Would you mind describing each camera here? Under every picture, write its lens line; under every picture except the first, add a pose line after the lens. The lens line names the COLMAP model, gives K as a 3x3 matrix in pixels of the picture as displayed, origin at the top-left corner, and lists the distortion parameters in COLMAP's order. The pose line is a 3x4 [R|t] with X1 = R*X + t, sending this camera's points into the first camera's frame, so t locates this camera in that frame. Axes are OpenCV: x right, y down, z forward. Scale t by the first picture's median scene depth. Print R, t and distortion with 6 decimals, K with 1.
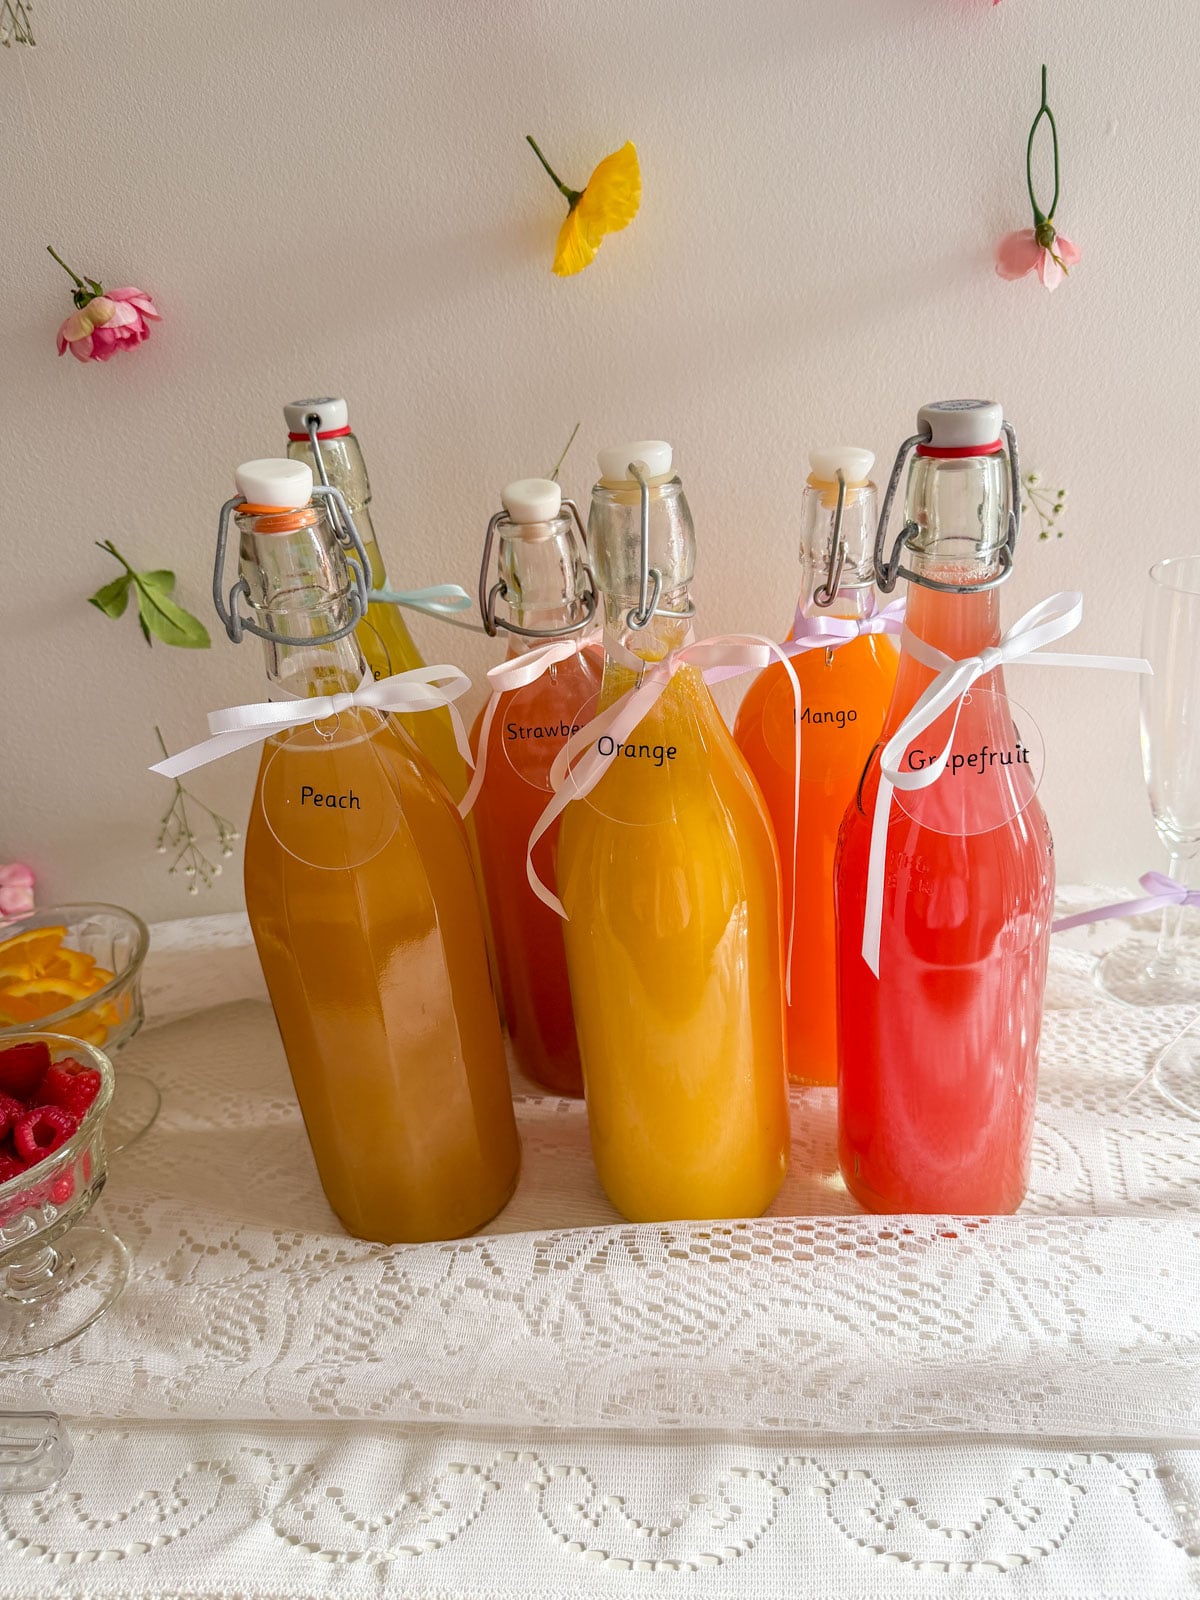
lens RADIAL K [[1189.6, 0, 622.8], [0, 1189.6, 807.5], [0, 0, 1]] dist [-0.000144, 0.002199]
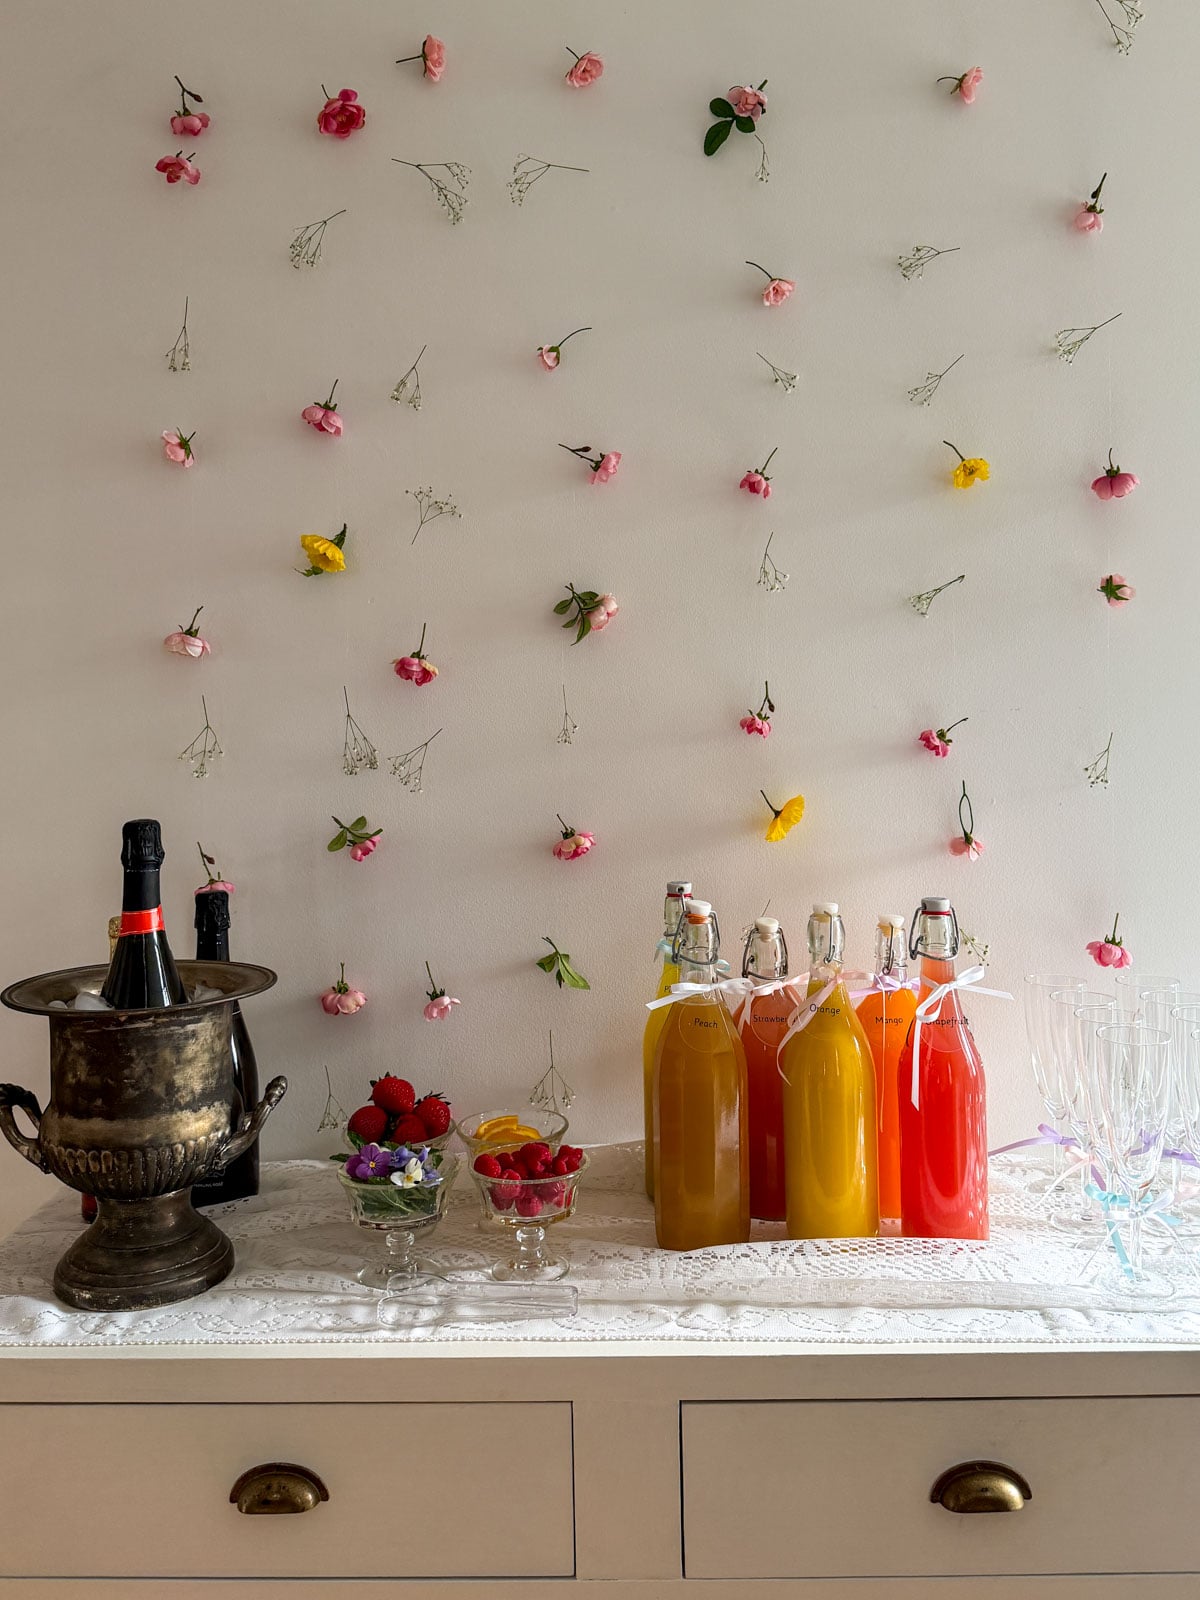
lens RADIAL K [[1235.5, 0, 643.0], [0, 1235.5, 749.6], [0, 0, 1]] dist [0.072044, -0.115538]
pose [[0.997755, 0.066265, 0.009649, -0.434815], [-0.054916, 0.892163, -0.448363, 0.661137], [-0.038320, 0.446826, 0.893800, -1.659016]]
